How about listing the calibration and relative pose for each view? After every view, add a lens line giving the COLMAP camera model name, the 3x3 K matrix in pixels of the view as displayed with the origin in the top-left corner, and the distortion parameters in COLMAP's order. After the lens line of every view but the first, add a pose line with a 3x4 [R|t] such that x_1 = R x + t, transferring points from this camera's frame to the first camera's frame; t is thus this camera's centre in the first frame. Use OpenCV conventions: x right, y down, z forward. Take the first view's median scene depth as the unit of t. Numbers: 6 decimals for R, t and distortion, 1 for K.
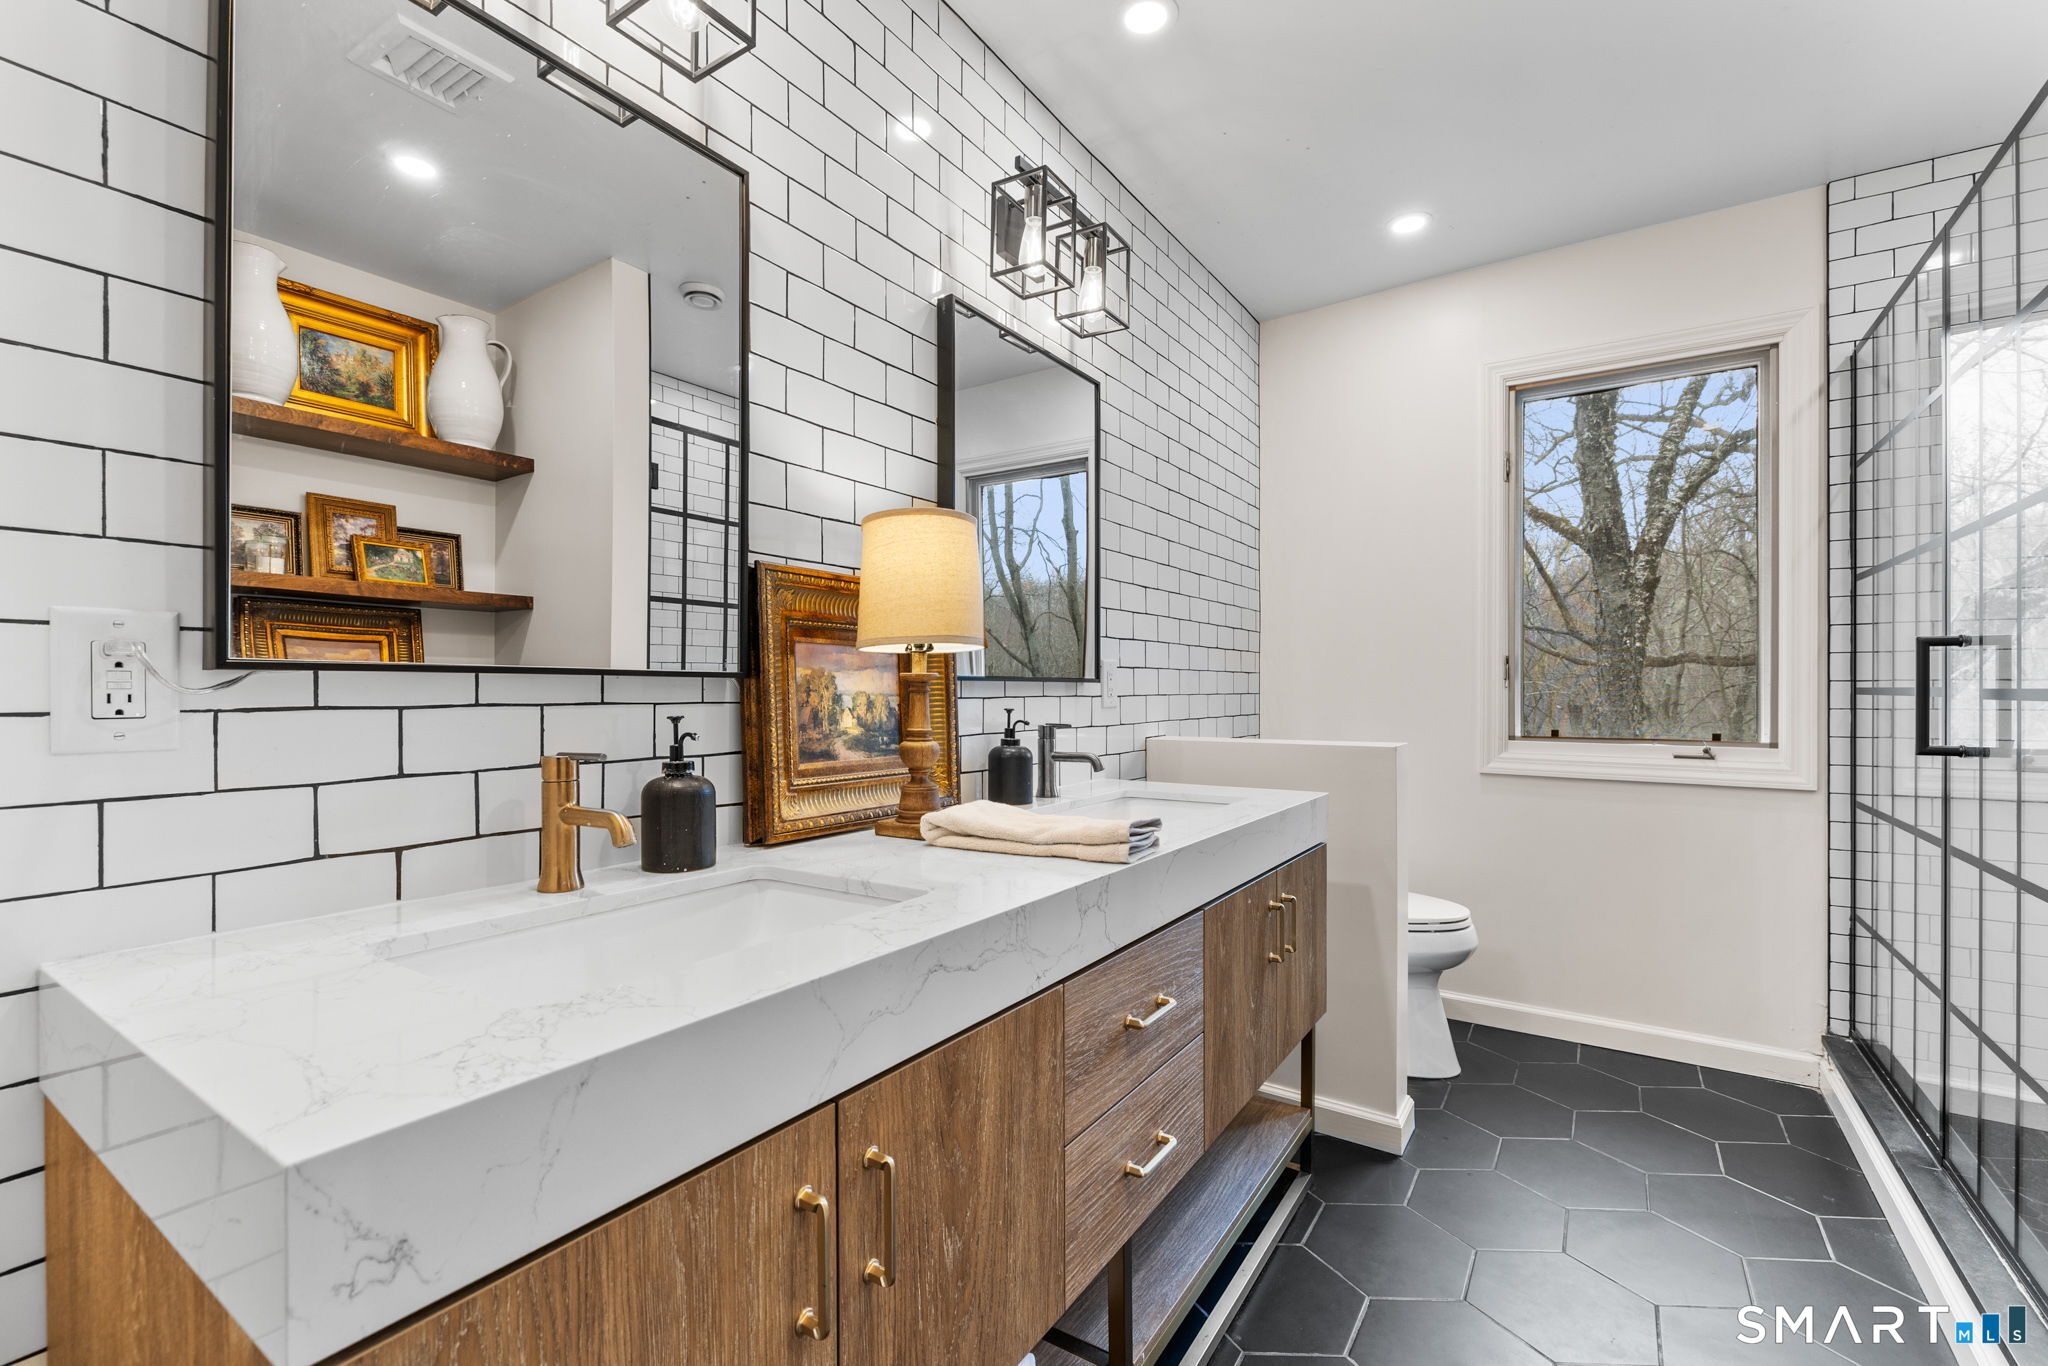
lens RADIAL K [[881.1, 0, 1025.9], [0, 881.1, 686.5], [0, 0, 1]] dist [-0.002601, 0.000235]
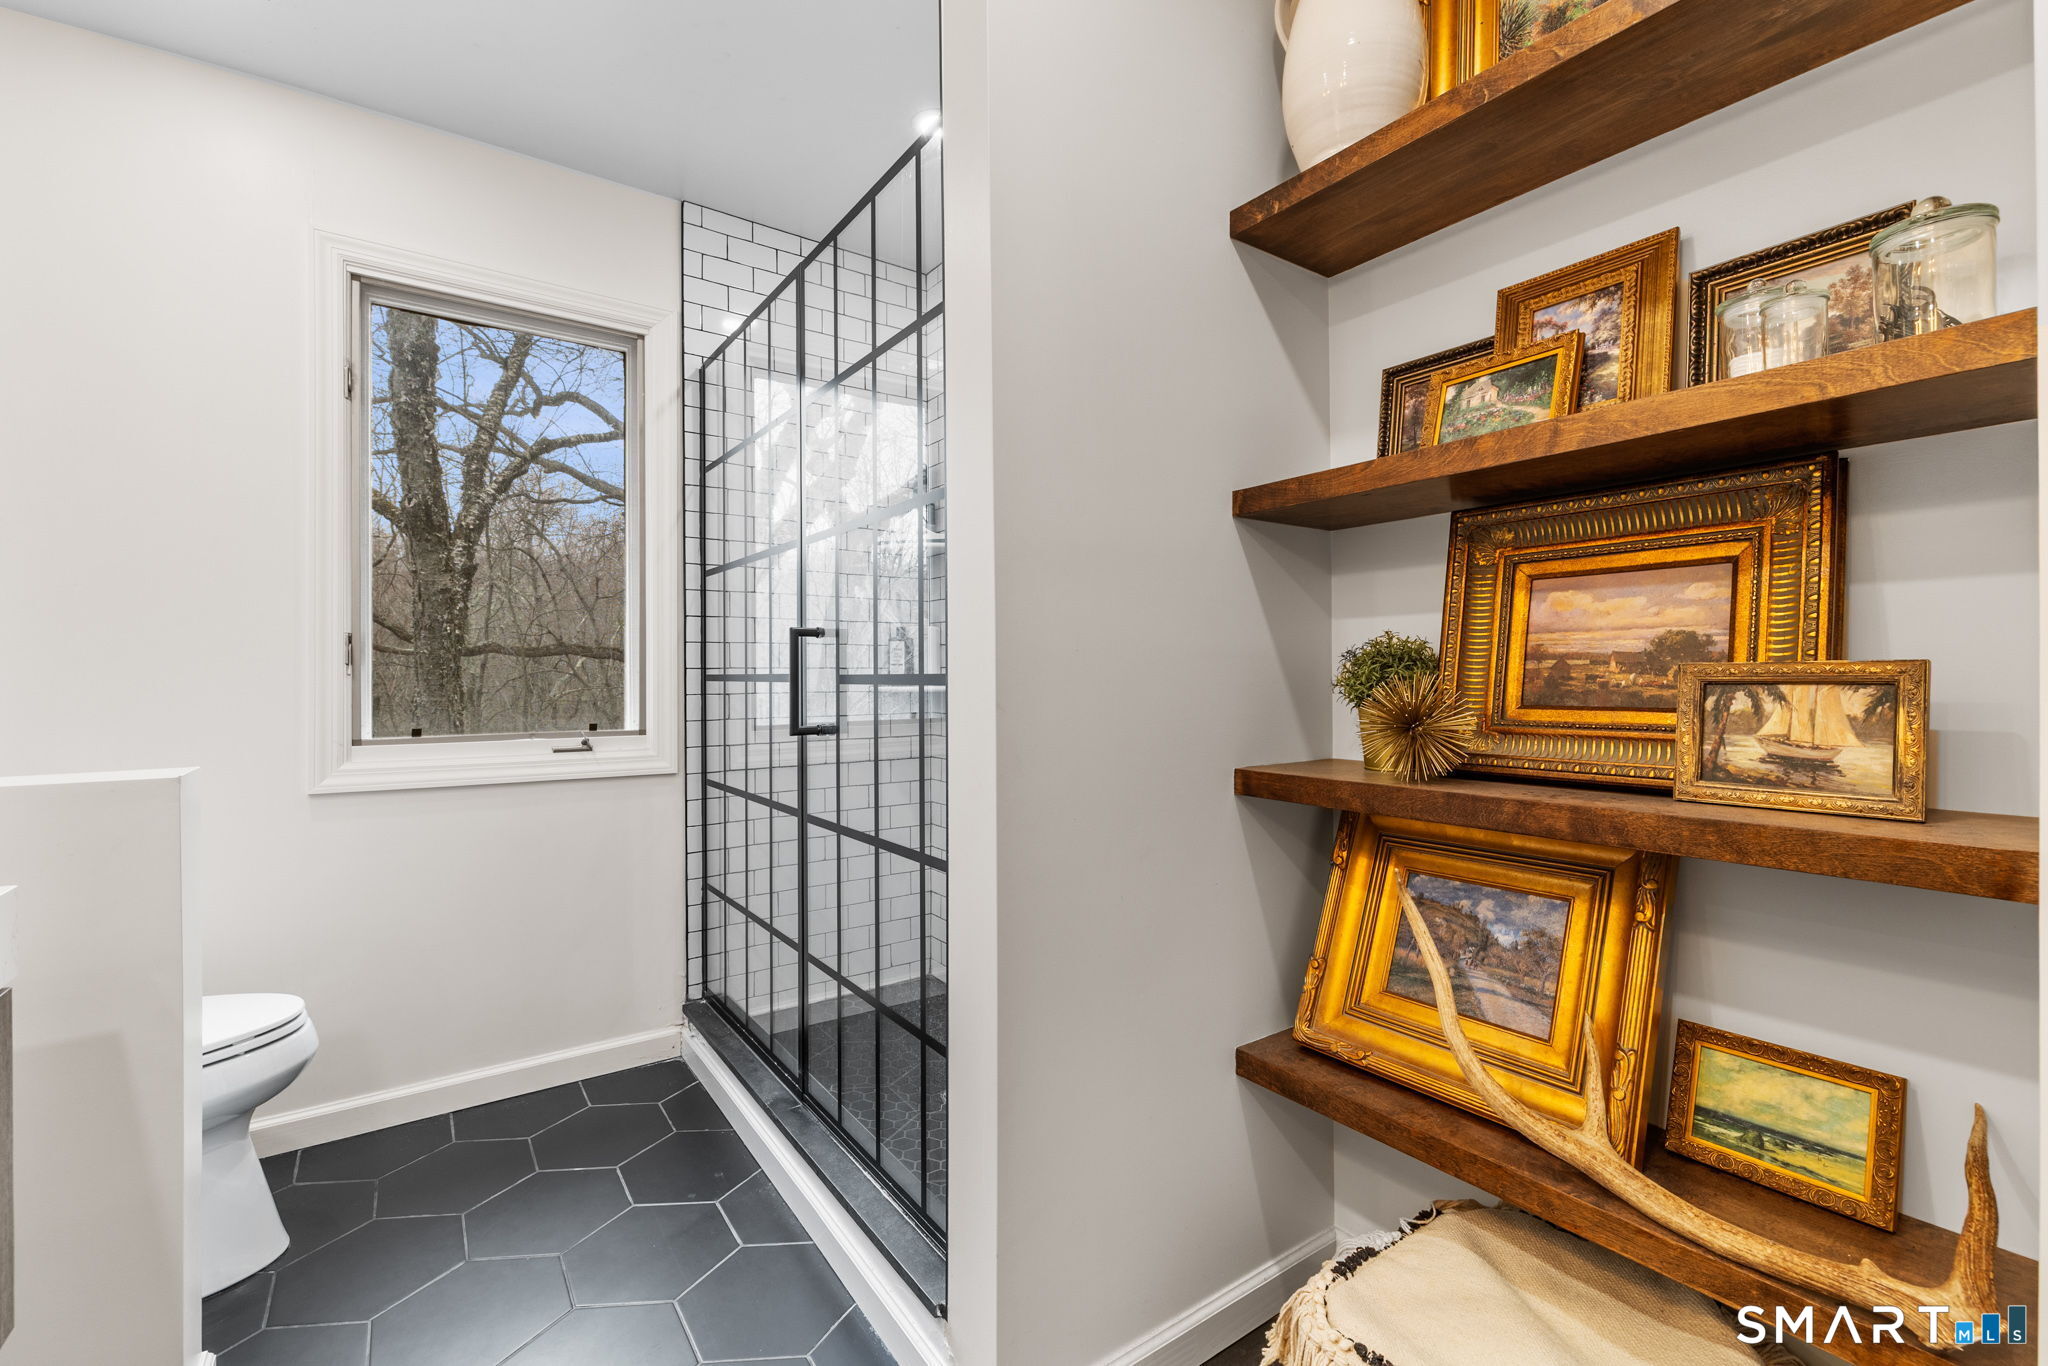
lens RADIAL K [[881.1, 0, 1027.5], [0, 881.1, 674.5], [0, 0, 1]] dist [-0.002601, 0.000235]
pose [[0.362052, -0.000119, 0.932158, 0.071310], [0.001203, 0.999999, -0.000340, 0.001916], [-0.932157, 0.001245, 0.362052, 0.231526]]
